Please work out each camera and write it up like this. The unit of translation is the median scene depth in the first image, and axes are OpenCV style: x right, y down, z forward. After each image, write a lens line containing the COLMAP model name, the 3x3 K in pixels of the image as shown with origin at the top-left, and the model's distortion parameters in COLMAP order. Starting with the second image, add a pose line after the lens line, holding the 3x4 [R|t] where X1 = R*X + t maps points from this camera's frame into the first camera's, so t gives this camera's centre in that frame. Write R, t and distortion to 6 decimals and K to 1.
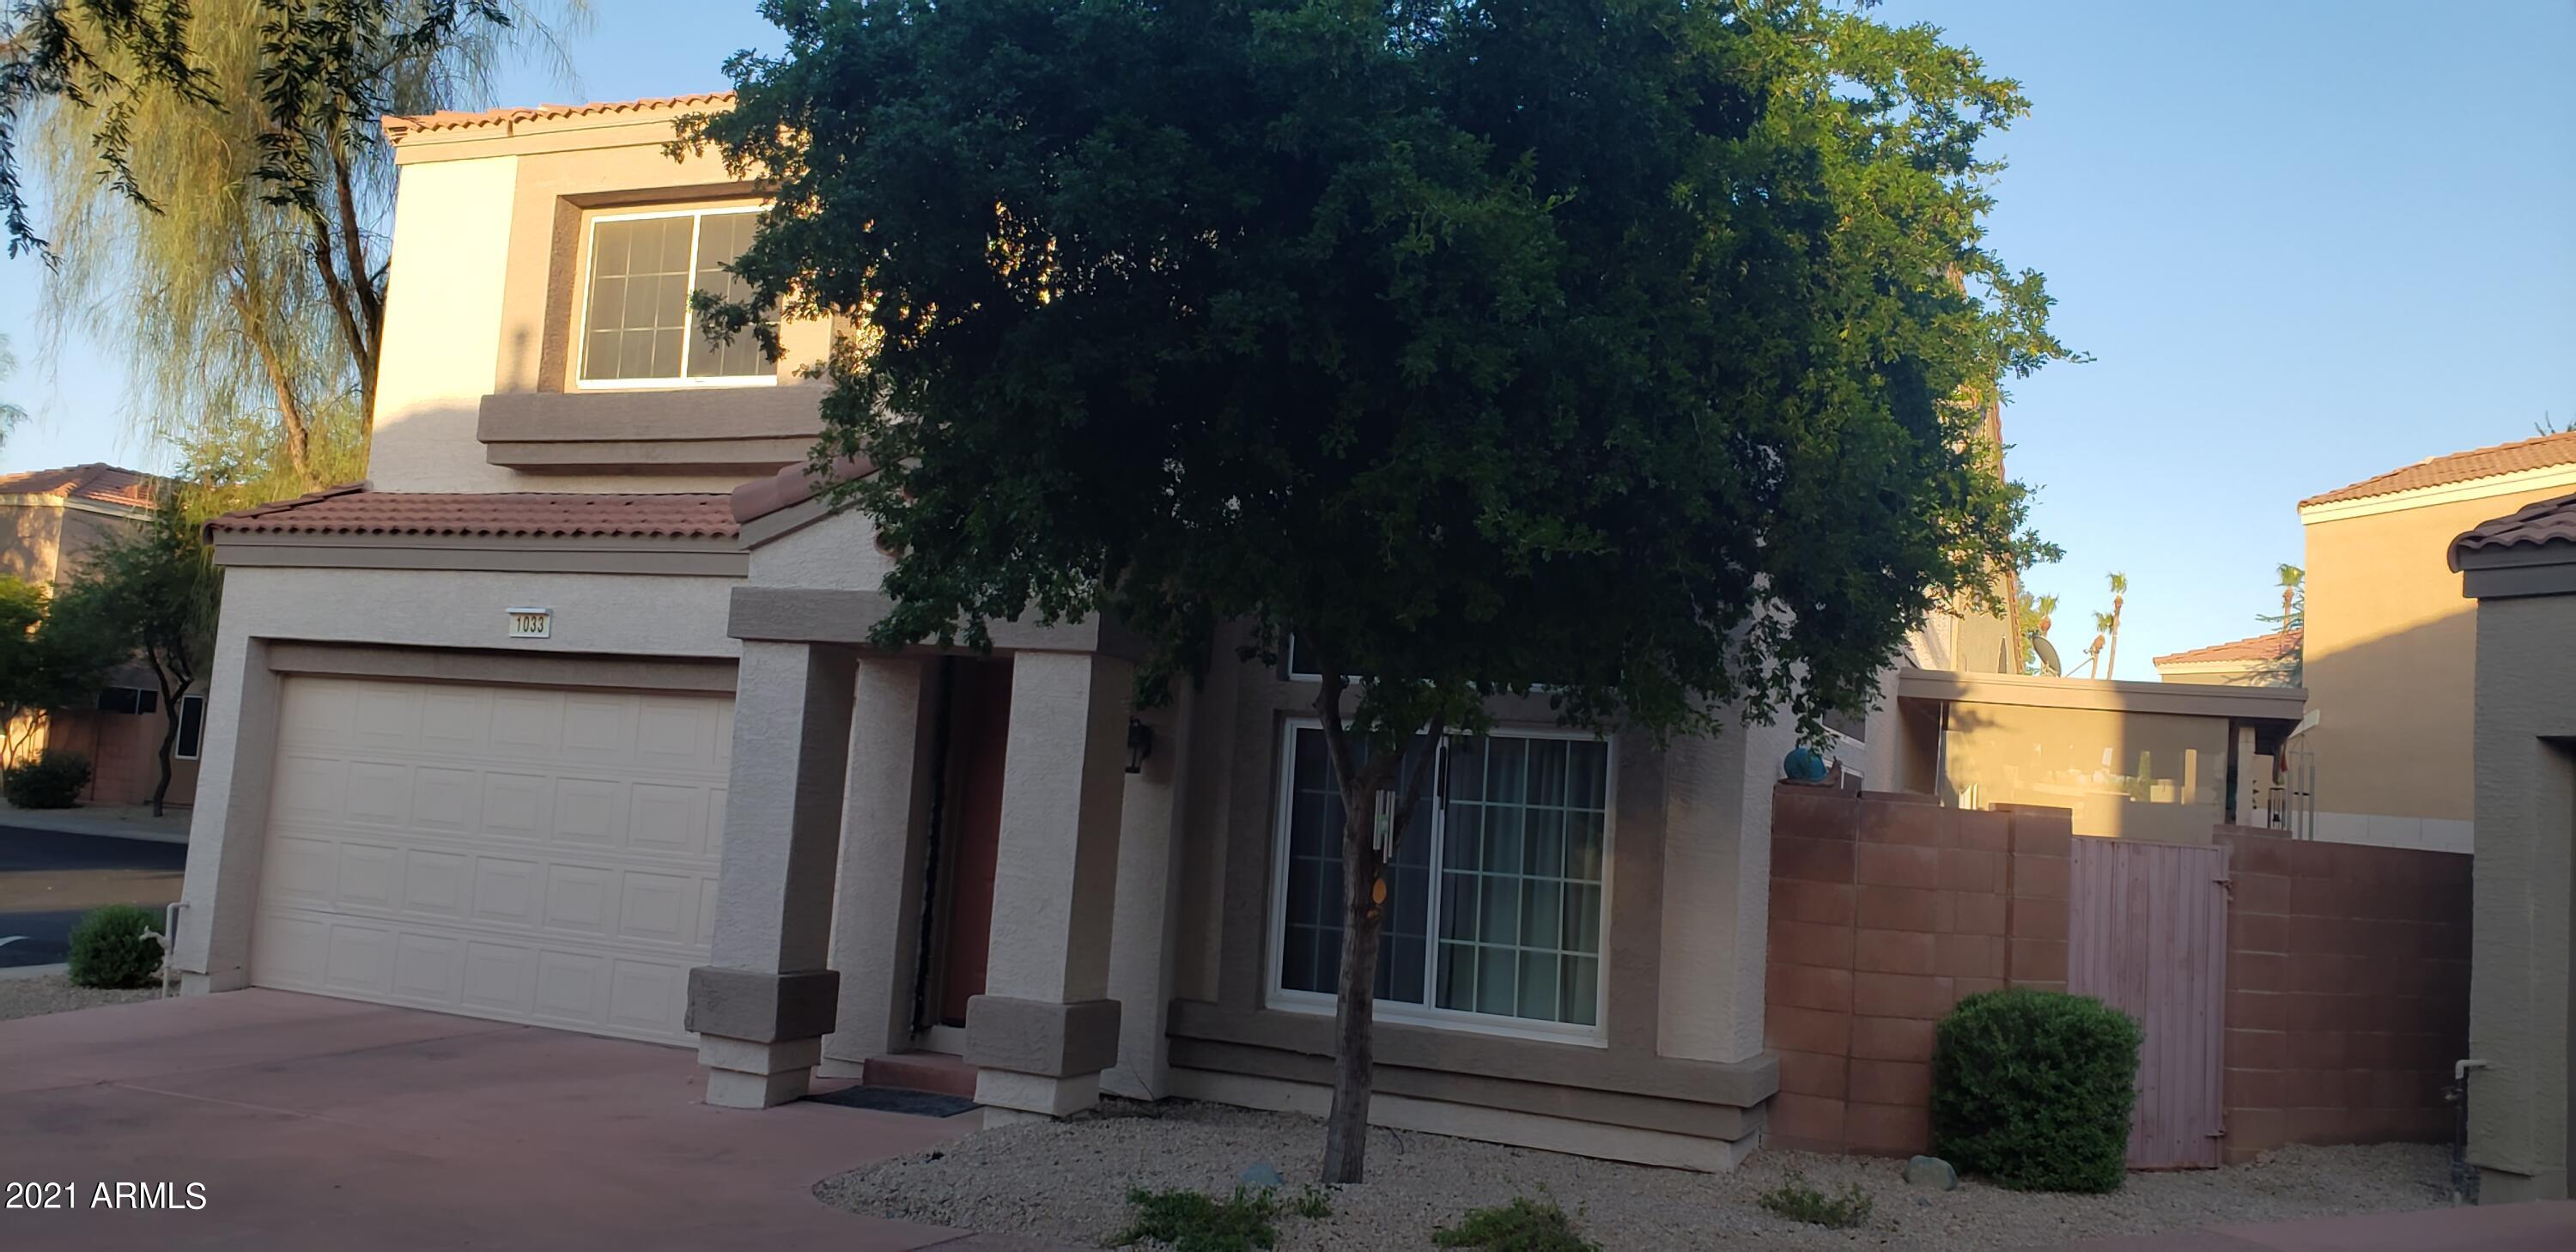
lens RADIAL K [[2030.3, 0, 1288.4], [0, 2030.3, 628.8], [0, 0, 1]] dist [0.108104, -0.096595]
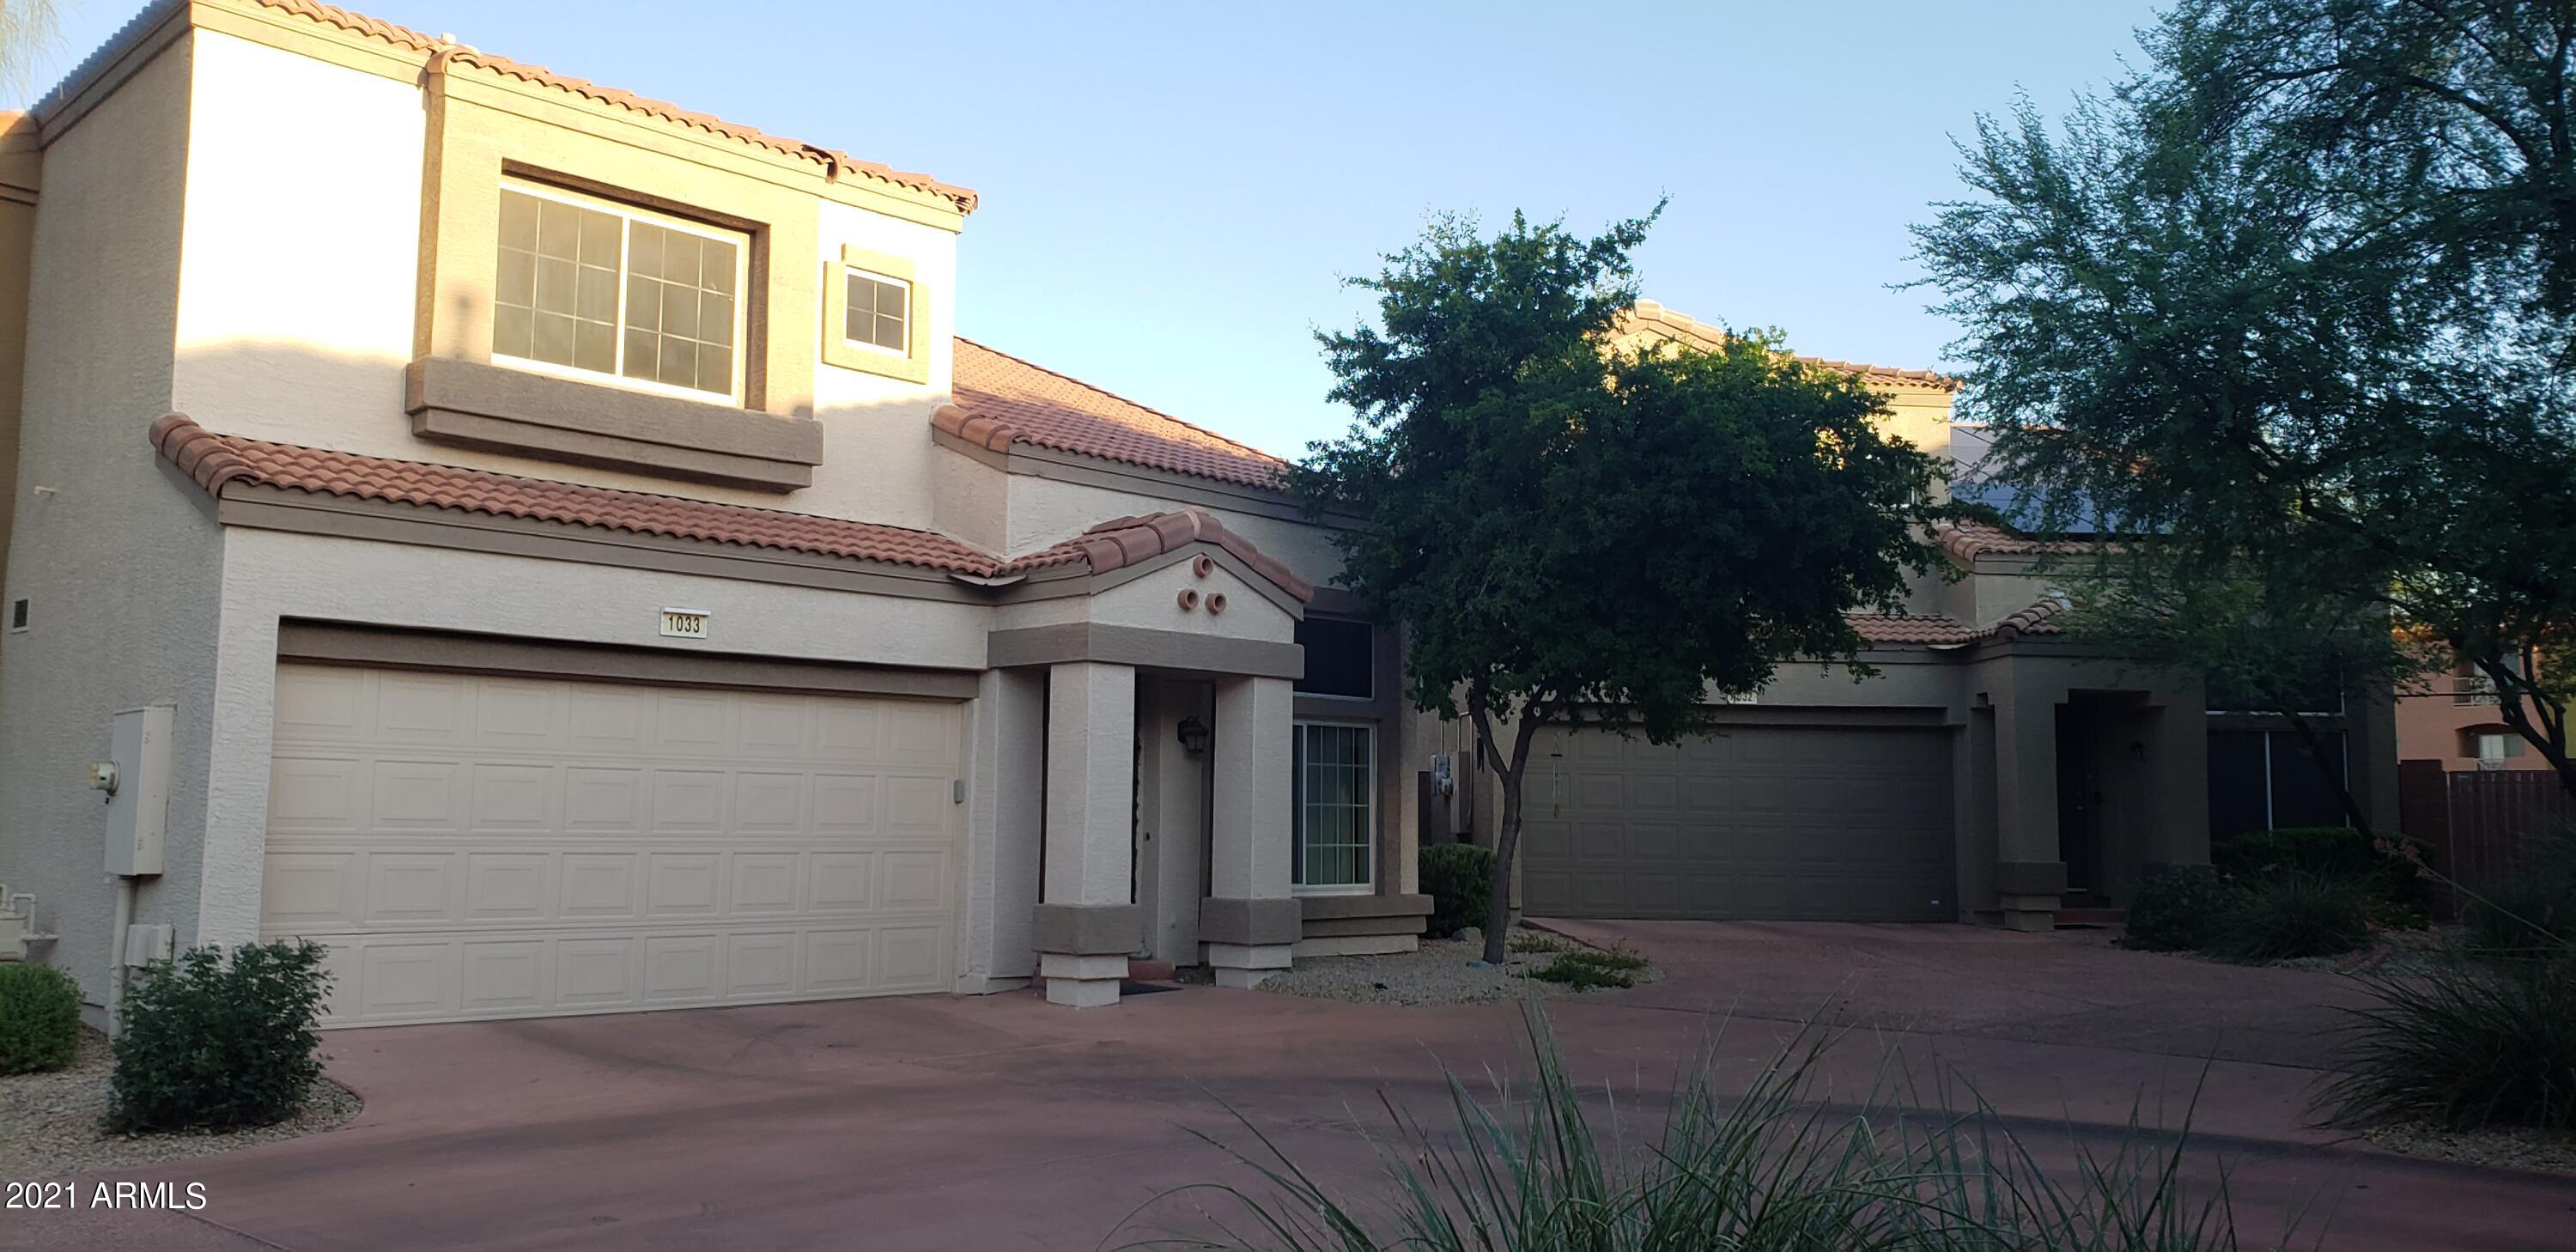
lens RADIAL K [[2030.3, 0, 1289.3], [0, 2030.3, 622.3], [0, 0, 1]] dist [0.108104, -0.096595]
pose [[0.340376, 0.029117, 0.939838, -1.217000], [-0.068884, 0.997607, -0.005959, -0.017957], [-0.937763, -0.062712, 0.341567, 0.349245]]
